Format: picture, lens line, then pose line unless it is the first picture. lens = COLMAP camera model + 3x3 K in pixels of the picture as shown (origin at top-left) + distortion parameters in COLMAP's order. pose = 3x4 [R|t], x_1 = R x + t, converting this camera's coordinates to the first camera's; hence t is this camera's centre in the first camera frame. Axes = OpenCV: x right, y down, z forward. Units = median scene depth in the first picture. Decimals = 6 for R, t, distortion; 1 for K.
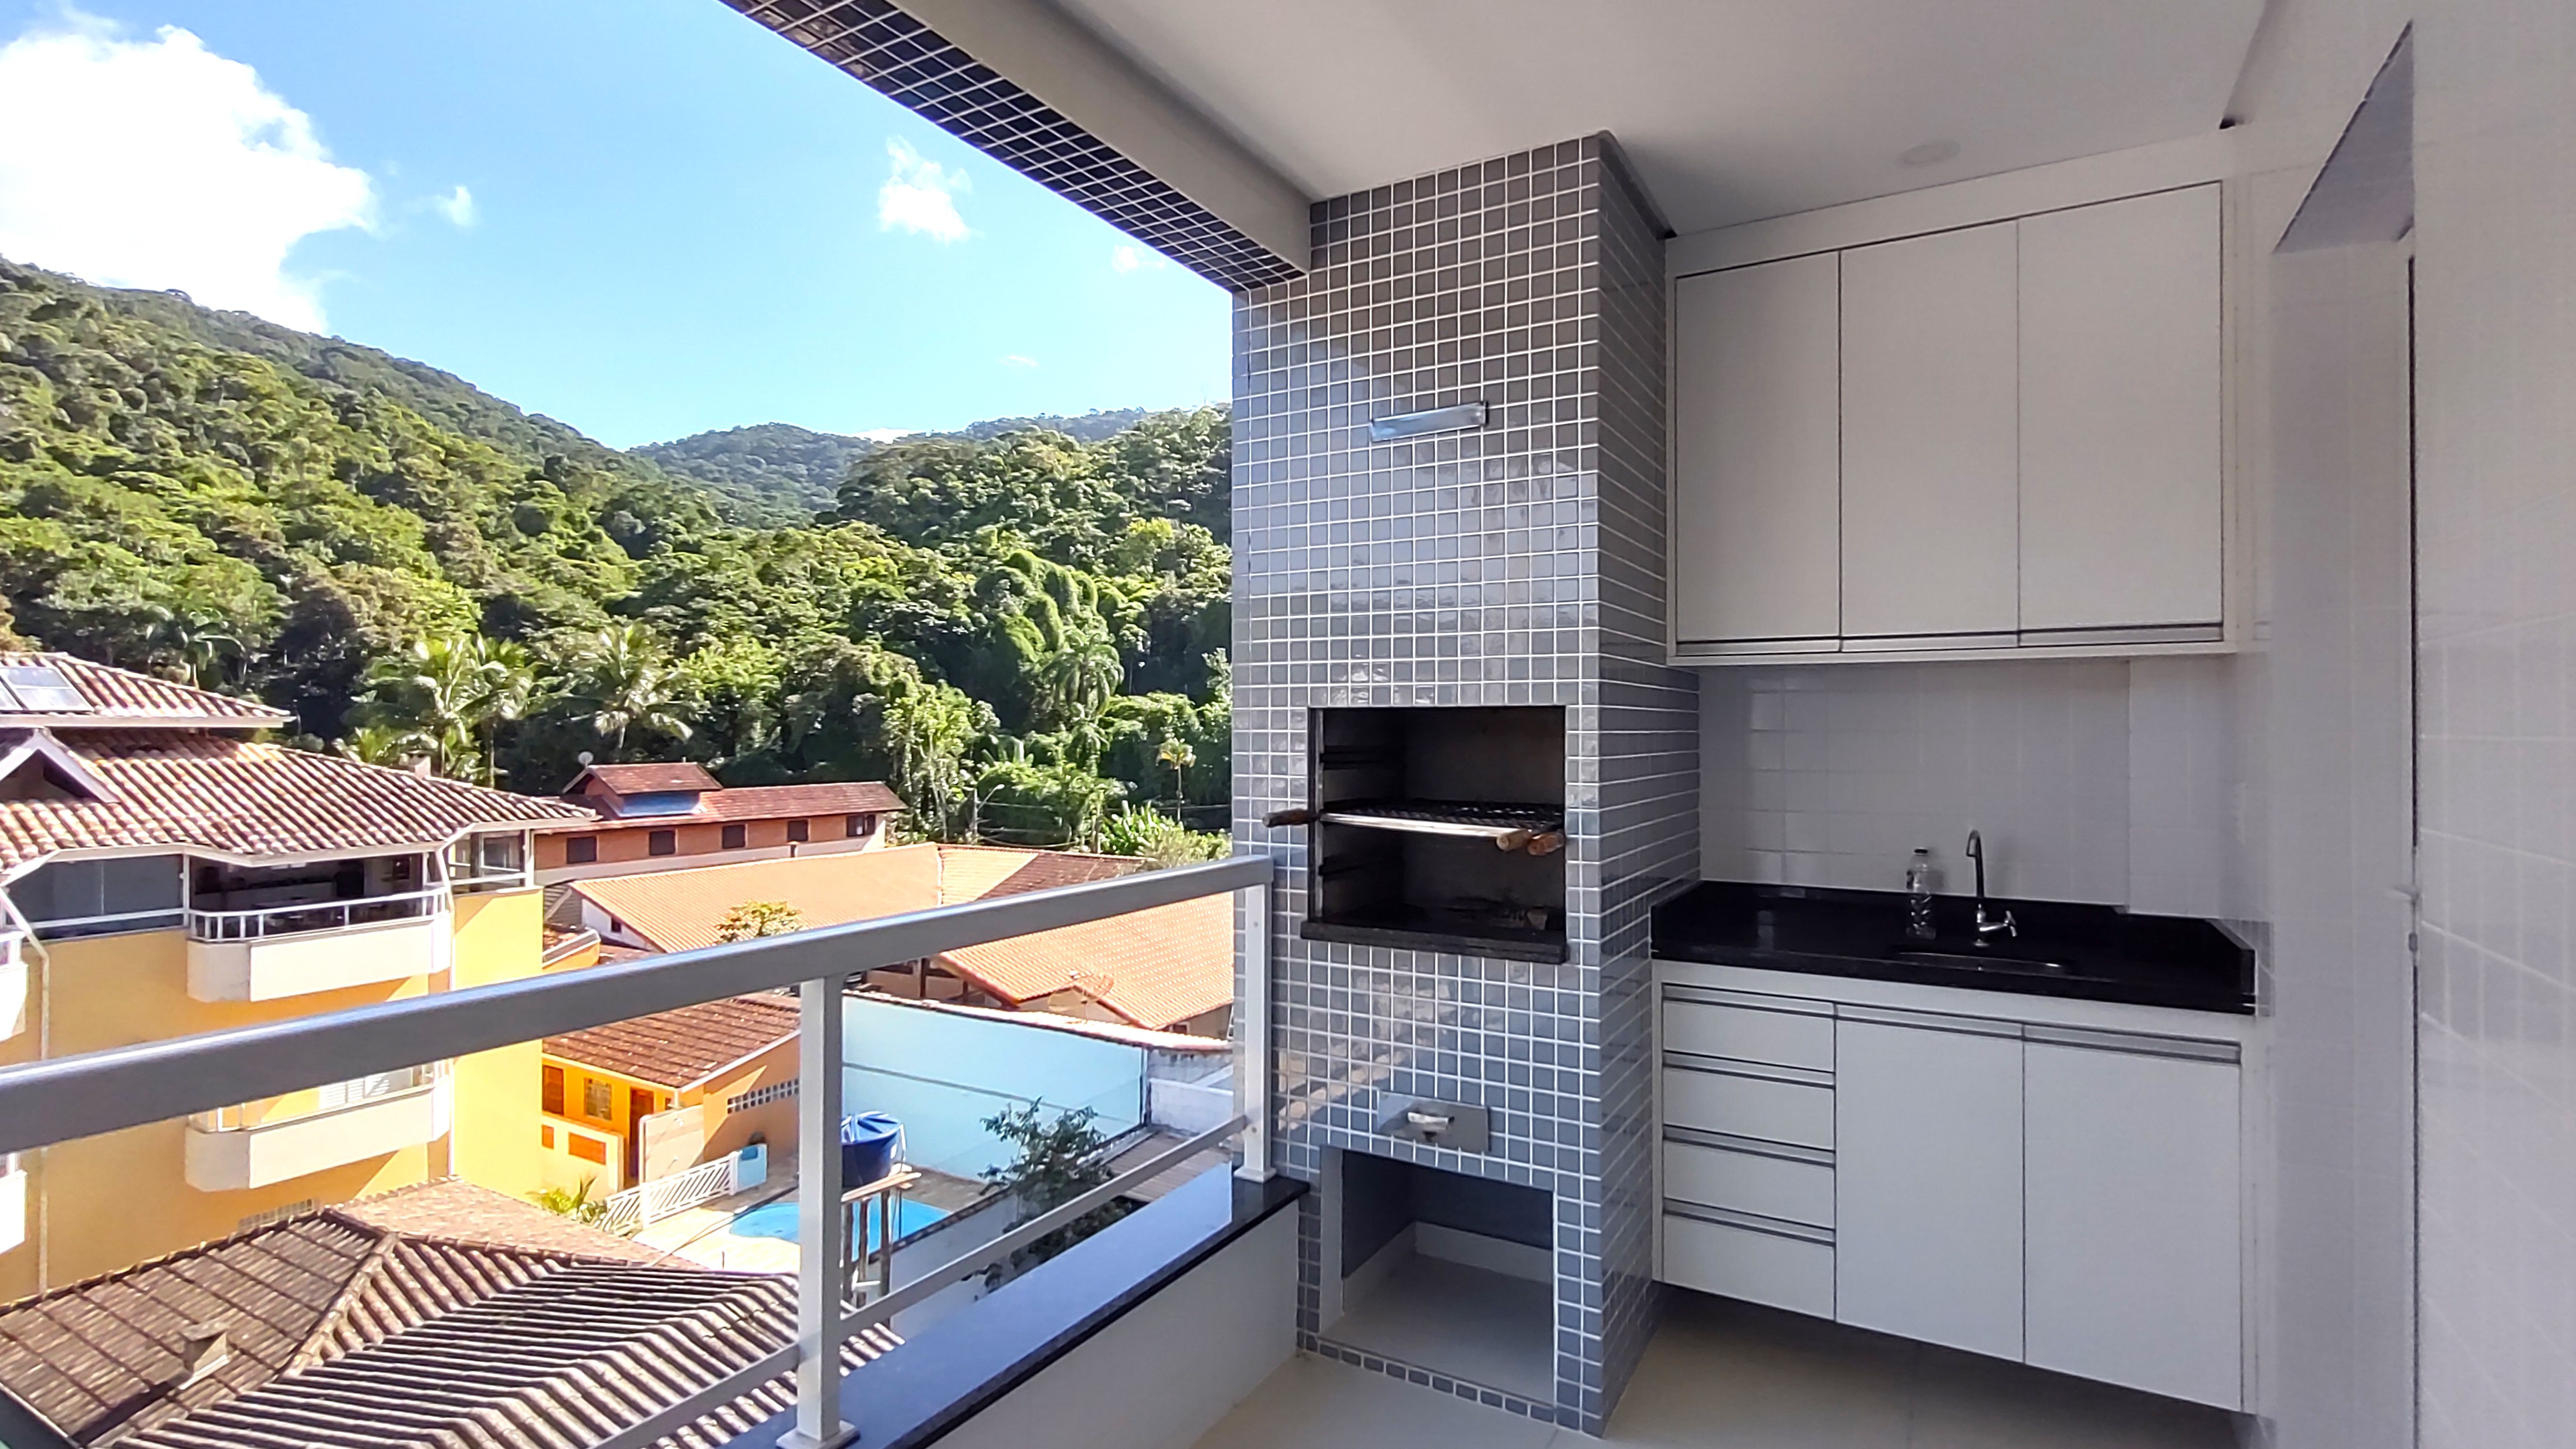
lens RADIAL K [[1216.0, 0, 1288.0], [0, 1216.0, 724.5], [0, 0, 1]] dist [0.001277, 0.001344]
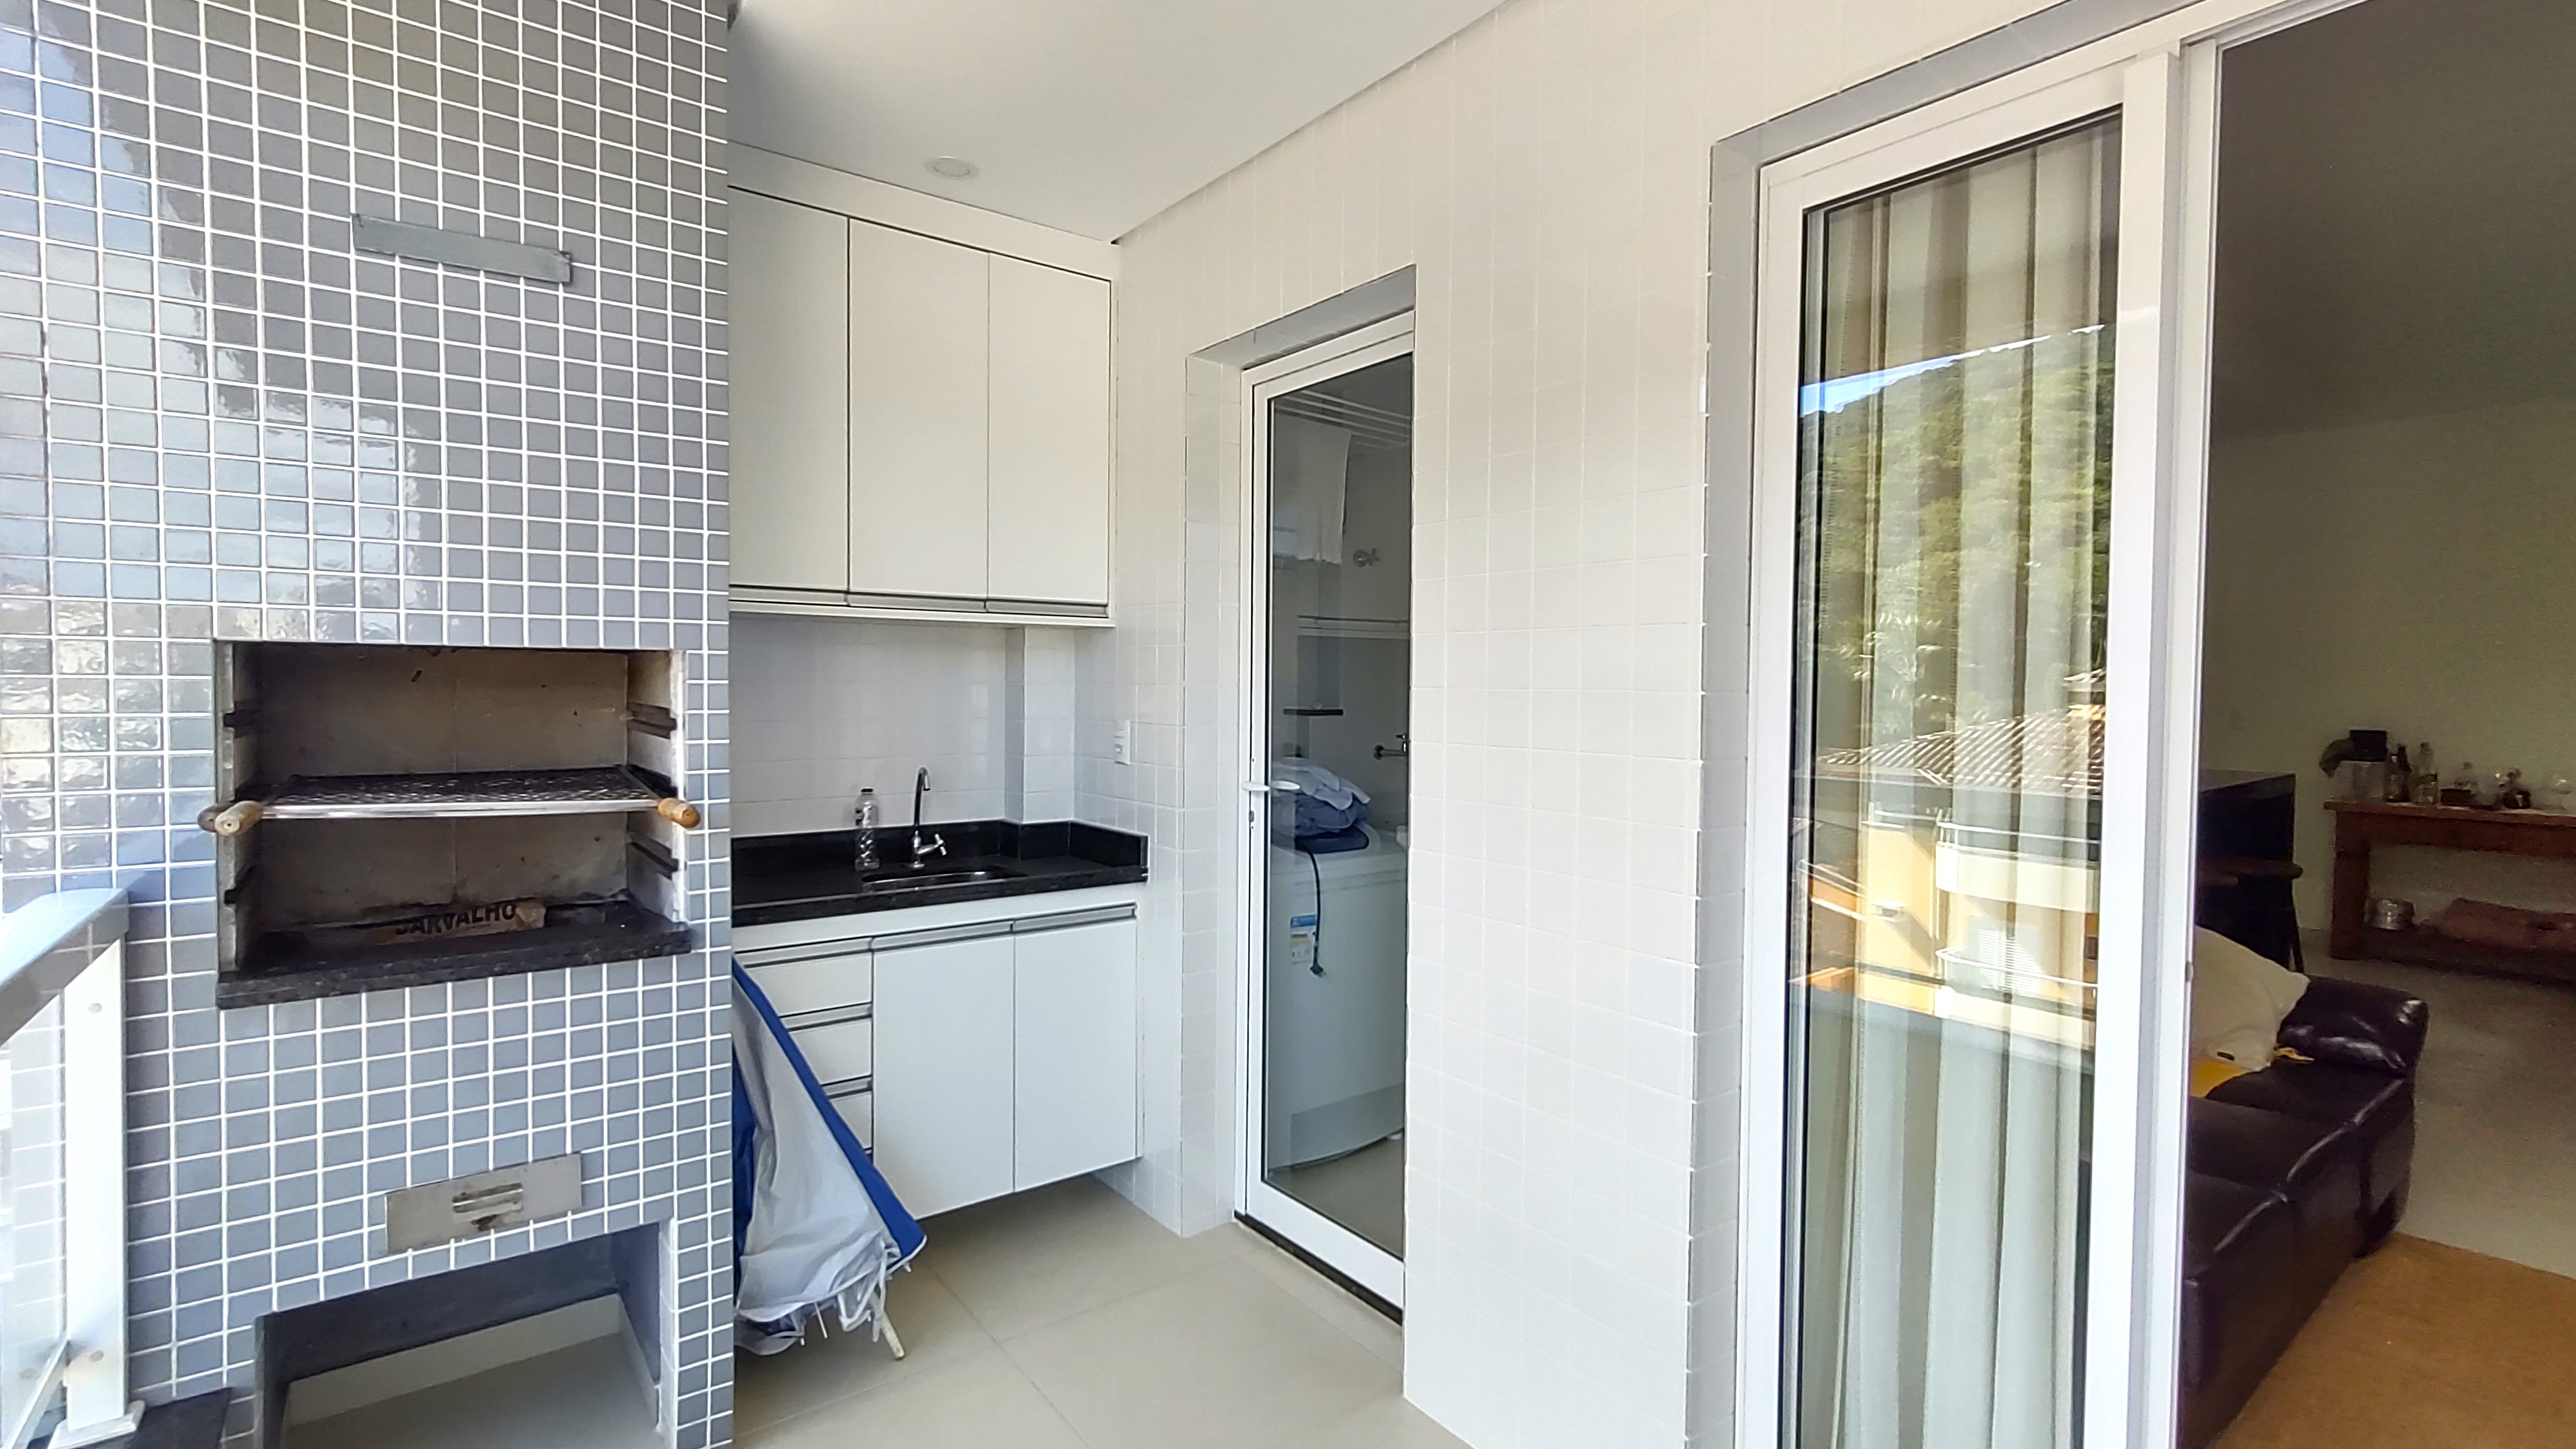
lens RADIAL K [[1187.6, 0, 1290.5], [0, 1187.6, 716.8], [0, 0, 1]] dist [0.001499, -0.000014]
pose [[0.359634, -0.023818, 0.932790, -0.158184], [-0.016979, 0.999342, 0.032063, -0.001357], [-0.932939, -0.027369, 0.358992, 0.120159]]
